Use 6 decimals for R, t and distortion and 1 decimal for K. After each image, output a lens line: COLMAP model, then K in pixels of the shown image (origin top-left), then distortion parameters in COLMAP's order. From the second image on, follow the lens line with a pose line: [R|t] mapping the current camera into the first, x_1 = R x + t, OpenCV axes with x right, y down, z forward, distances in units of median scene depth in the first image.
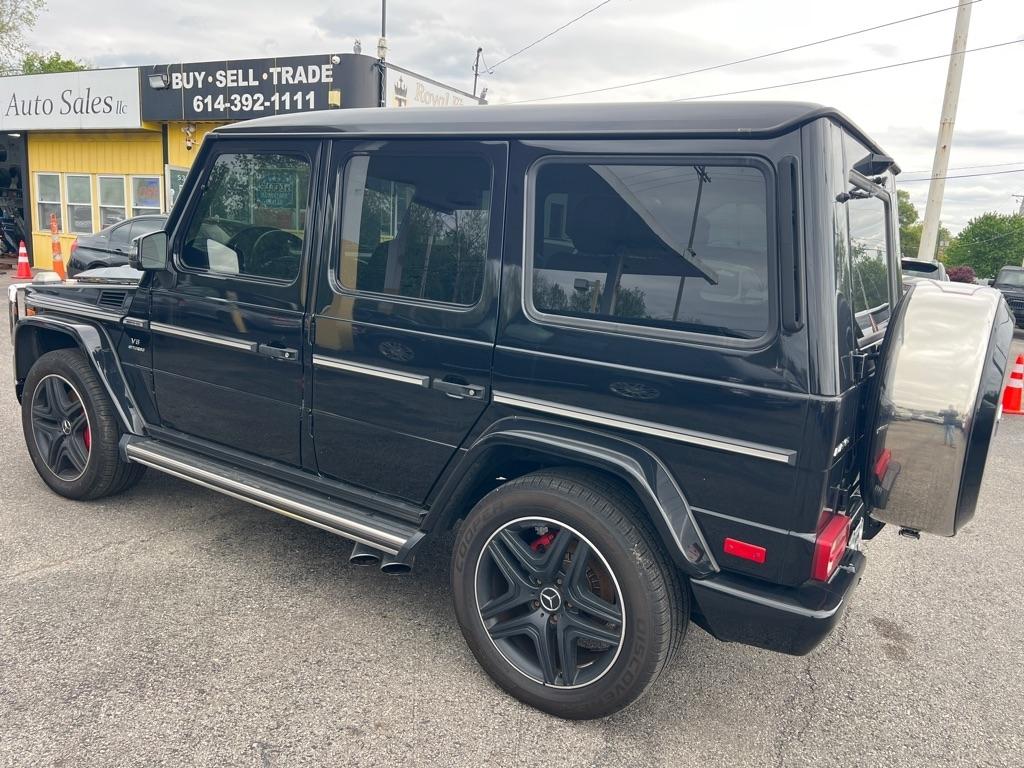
lens RADIAL K [[768.8, 0, 510.7], [0, 768.8, 383.5], [0, 0, 1]] dist [0.053983, -0.061900]
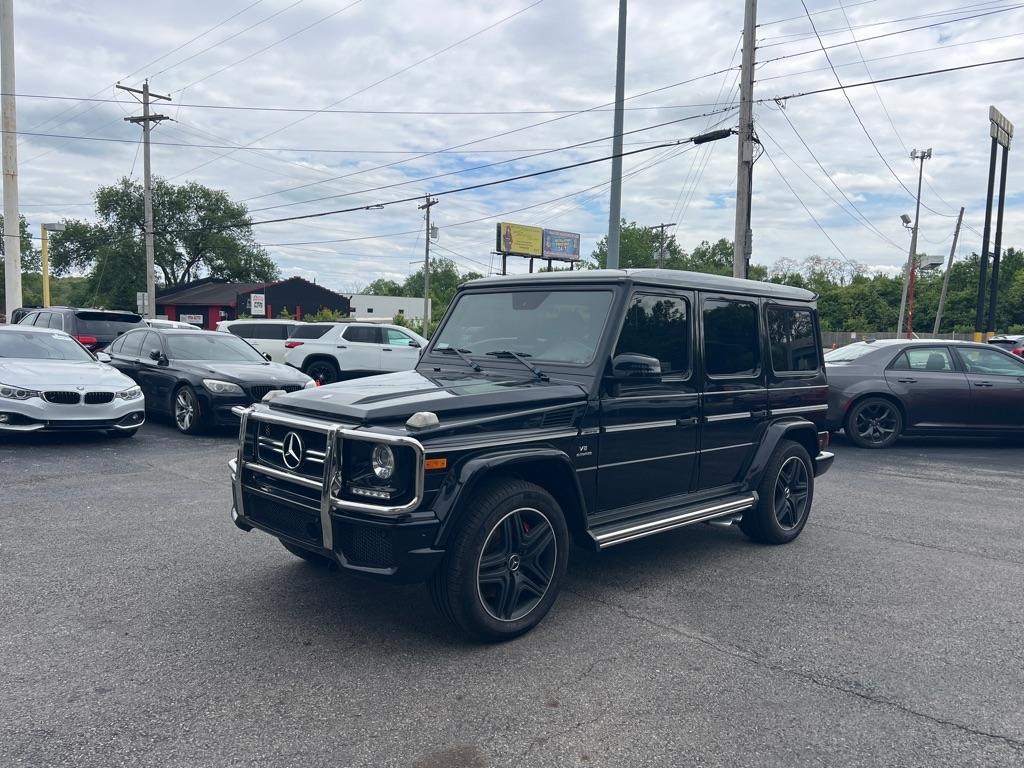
lens RADIAL K [[770.8, 0, 507.0], [0, 770.8, 386.6], [0, 0, 1]] dist [0.051860, -0.058218]
pose [[0.228562, -0.137376, 0.963788, -2.005305], [0.167160, 0.980829, 0.100163, -0.349197], [-0.959071, 0.138214, 0.247144, 1.014992]]
